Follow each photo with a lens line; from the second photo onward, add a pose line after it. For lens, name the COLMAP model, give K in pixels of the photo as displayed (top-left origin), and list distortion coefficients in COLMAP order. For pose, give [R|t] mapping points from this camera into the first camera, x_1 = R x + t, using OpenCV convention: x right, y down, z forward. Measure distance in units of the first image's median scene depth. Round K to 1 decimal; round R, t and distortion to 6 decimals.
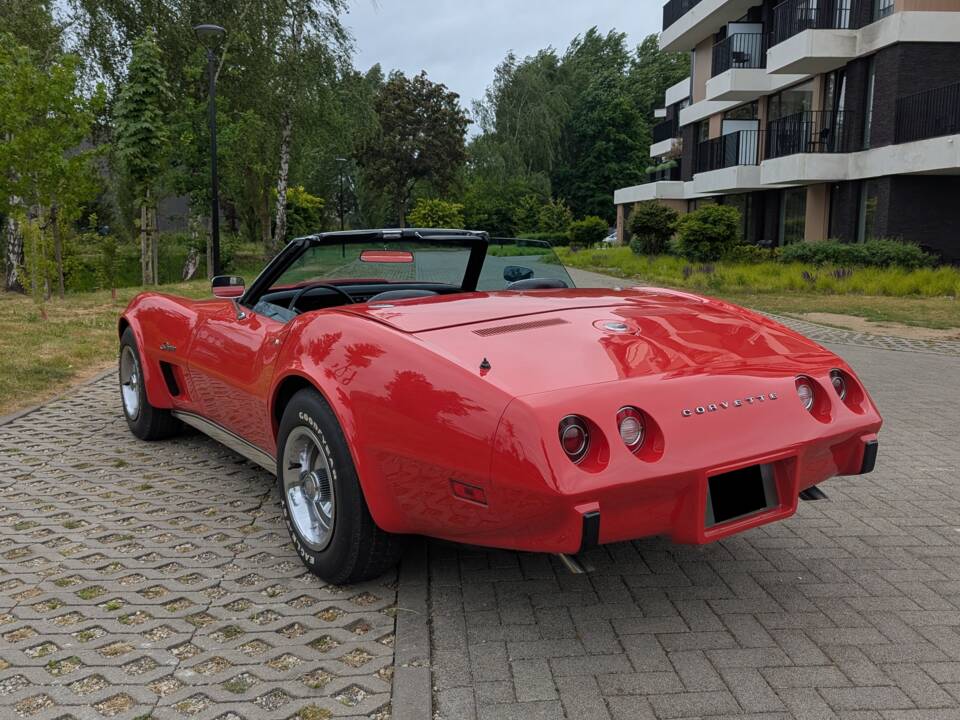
lens RADIAL K [[887.2, 0, 468.8], [0, 887.2, 347.5], [0, 0, 1]] dist [0.044259, -0.021118]
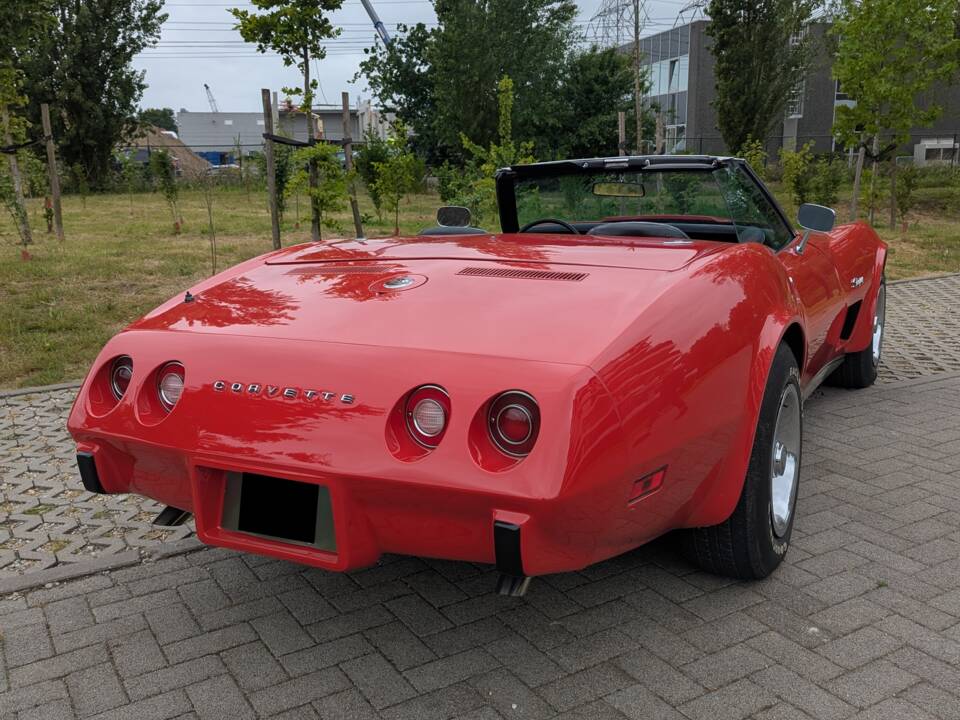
lens RADIAL K [[889.7, 0, 479.9], [0, 889.7, 351.2], [0, 0, 1]] dist [0.041178, -0.003512]
pose [[0.468720, 0.169682, -0.866897, 0.620244], [-0.099523, 0.985273, 0.139042, -0.055614], [0.877723, 0.021105, 0.478704, 0.476179]]
